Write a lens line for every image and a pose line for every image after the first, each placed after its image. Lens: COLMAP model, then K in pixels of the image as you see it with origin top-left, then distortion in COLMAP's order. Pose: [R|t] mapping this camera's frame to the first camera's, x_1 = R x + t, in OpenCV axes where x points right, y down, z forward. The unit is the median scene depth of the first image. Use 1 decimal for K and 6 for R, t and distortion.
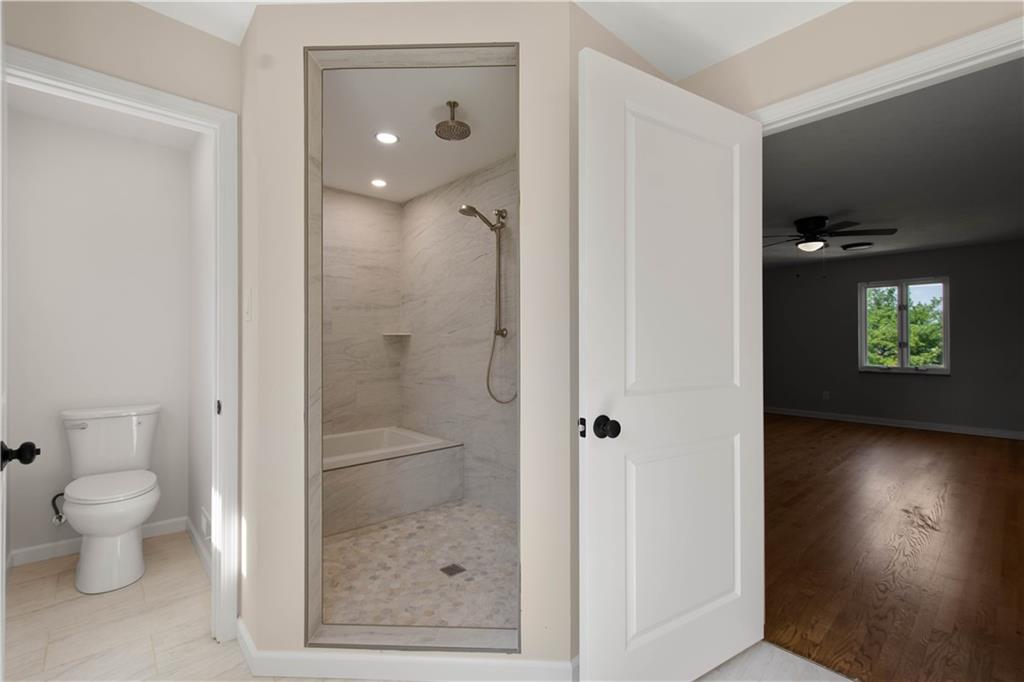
lens RADIAL K [[458.9, 0, 510.7], [0, 458.9, 339.0], [0, 0, 1]] dist [0.005178, 0.000429]
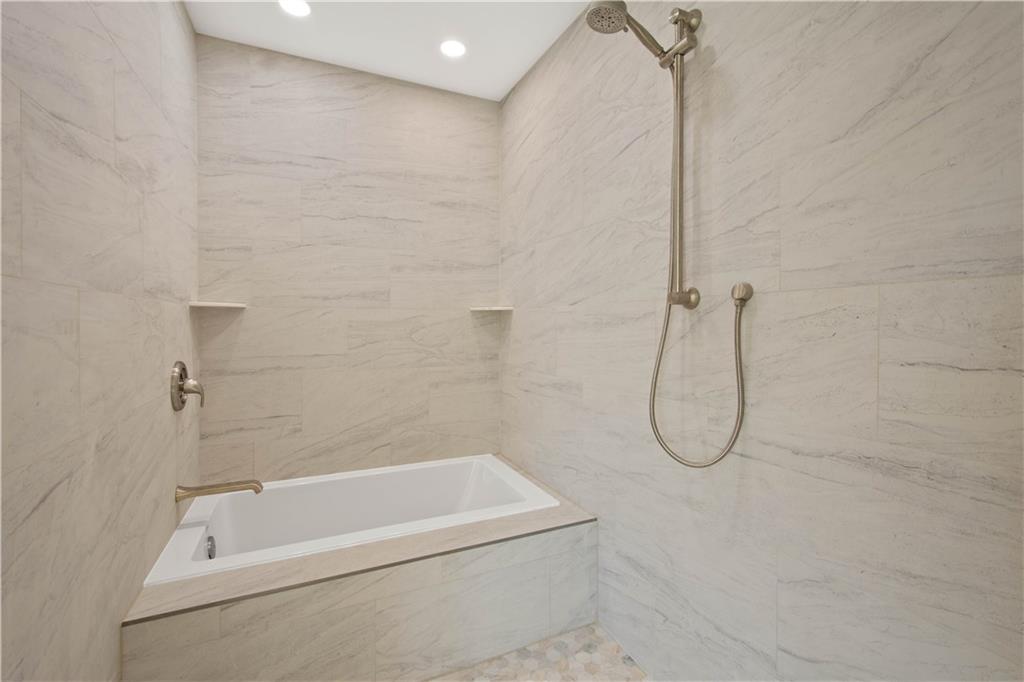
lens RADIAL K [[458.9, 0, 507.9], [0, 458.9, 336.8], [0, 0, 1]] dist [0.005178, 0.000429]
pose [[0.953208, 0.007360, -0.302224, -0.046230], [0.003563, 0.999361, 0.035573, 0.006179], [0.302293, -0.034985, 0.952573, 0.507932]]
